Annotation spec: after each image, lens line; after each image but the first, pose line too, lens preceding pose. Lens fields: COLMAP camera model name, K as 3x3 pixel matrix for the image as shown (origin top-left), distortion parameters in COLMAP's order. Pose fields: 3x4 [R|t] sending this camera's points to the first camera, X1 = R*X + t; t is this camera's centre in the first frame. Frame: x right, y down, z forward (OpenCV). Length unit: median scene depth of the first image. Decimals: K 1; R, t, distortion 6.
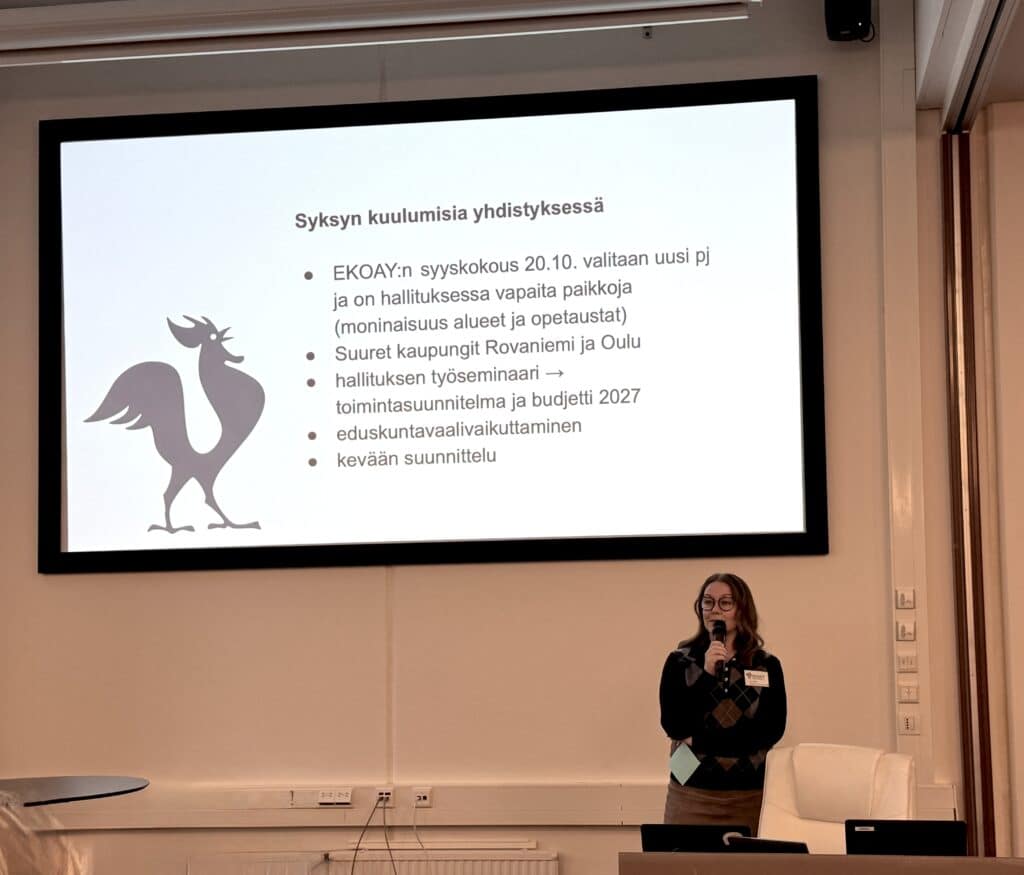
lens RADIAL K [[1637.7, 0, 567.0], [0, 1637.7, 494.1], [0, 0, 1]] dist [0.142170, 0.000000]
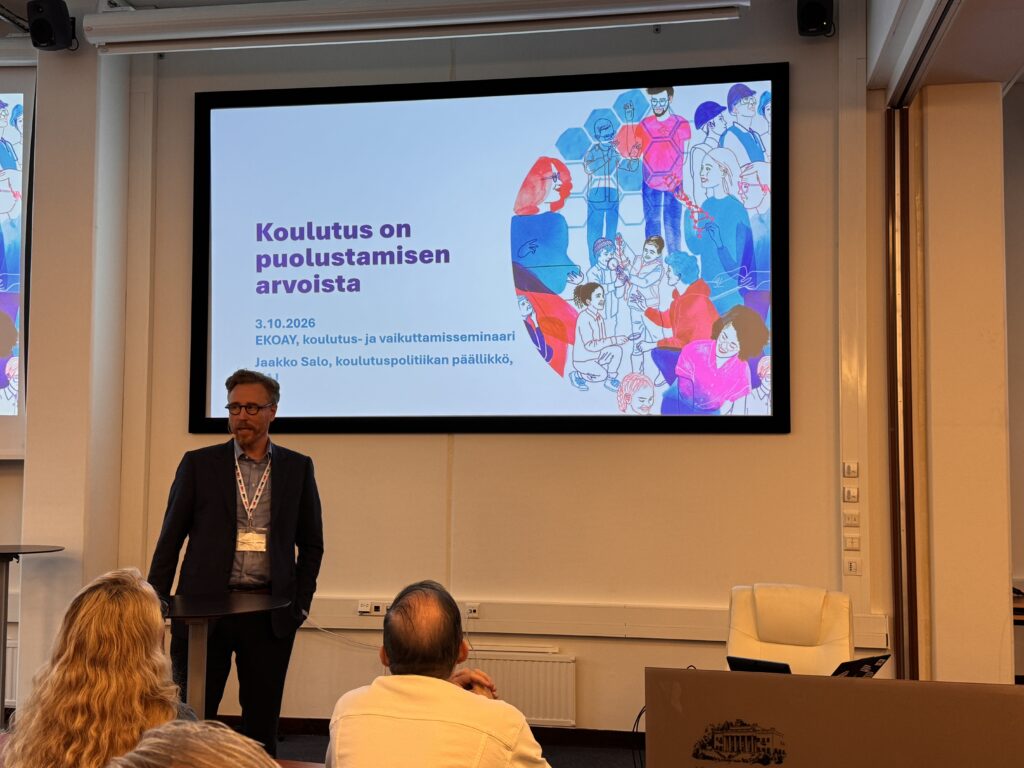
lens RADIAL K [[1208.9, 0, 520.5], [0, 1208.9, 385.4], [0, 0, 1]] dist [0.110896, 0.000000]
pose [[0.997692, 0.019744, -0.064972, 0.008755], [-0.019966, 0.999797, -0.002768, 0.005867], [0.064904, 0.004059, 0.997883, 0.033822]]
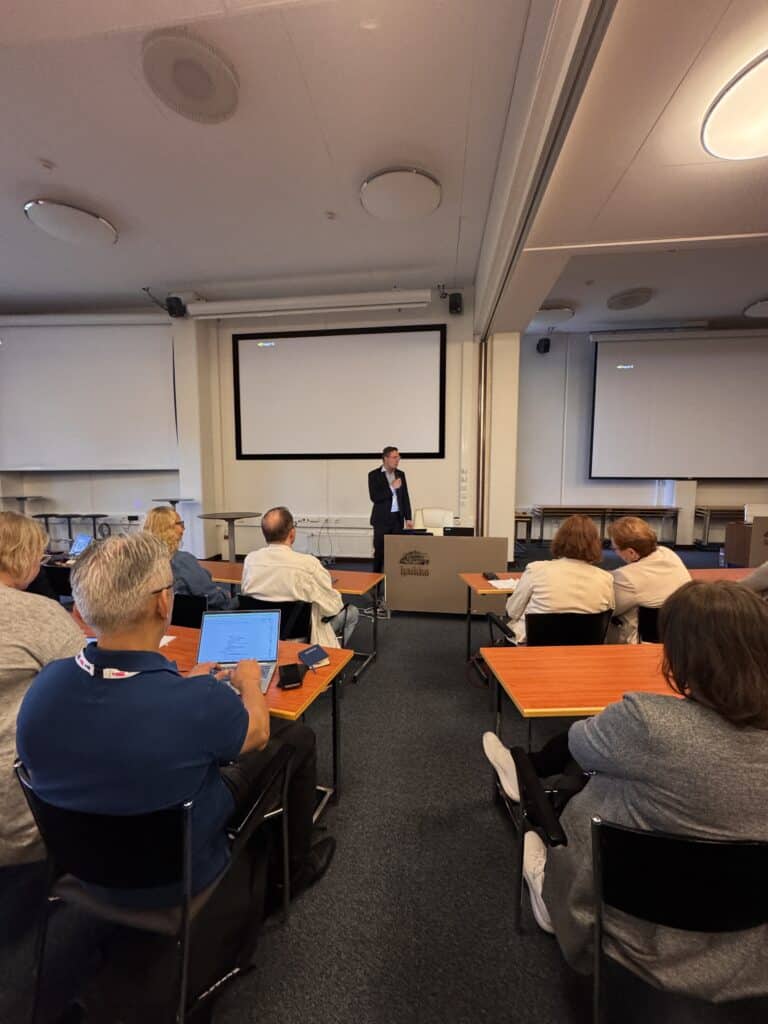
lens RADIAL K [[412.3, 0, 377.6], [0, 412.3, 511.1], [0, 0, 1]] dist [-0.010453, 0.000226]
pose [[0.999807, 0.018898, -0.005280, 0.013865], [-0.017845, 0.987625, 0.155812, 0.011769], [0.008160, -0.155688, 0.987773, 0.053112]]
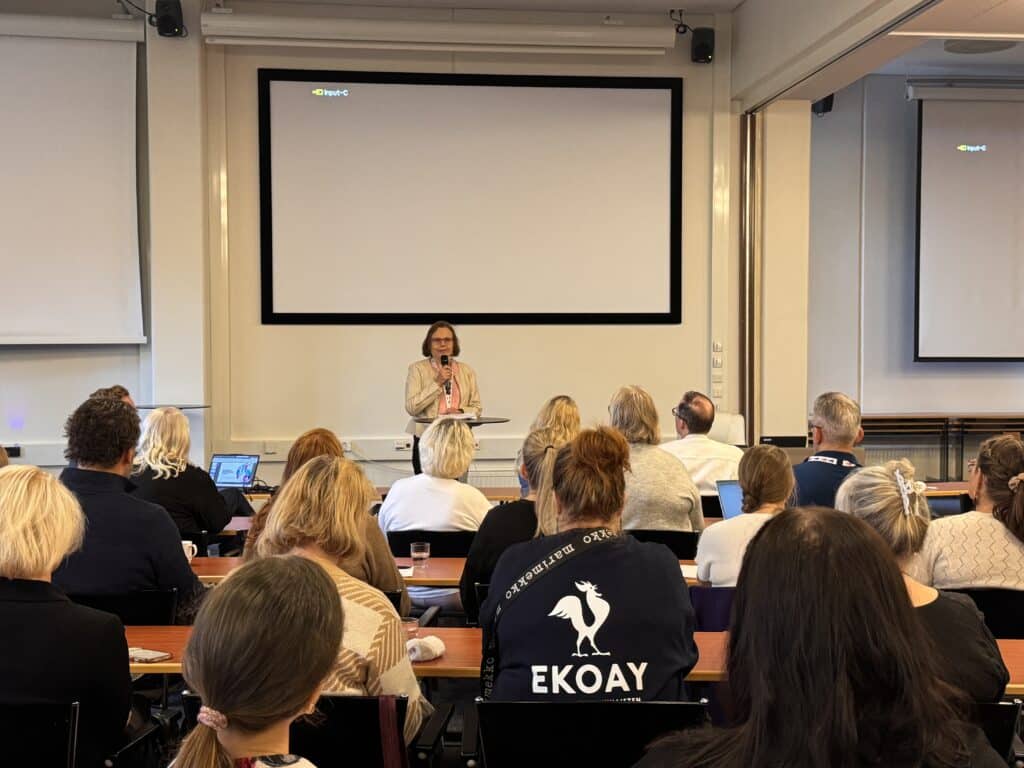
lens RADIAL K [[1325.1, 0, 510.3], [0, 1325.1, 386.8], [0, 0, 1]] dist [0.060395, 0.000000]
pose [[0.972353, 0.010661, 0.233272, -0.396740], [-0.032189, 0.995540, 0.088677, -0.021882], [-0.231286, -0.093734, 0.968360, -0.490323]]
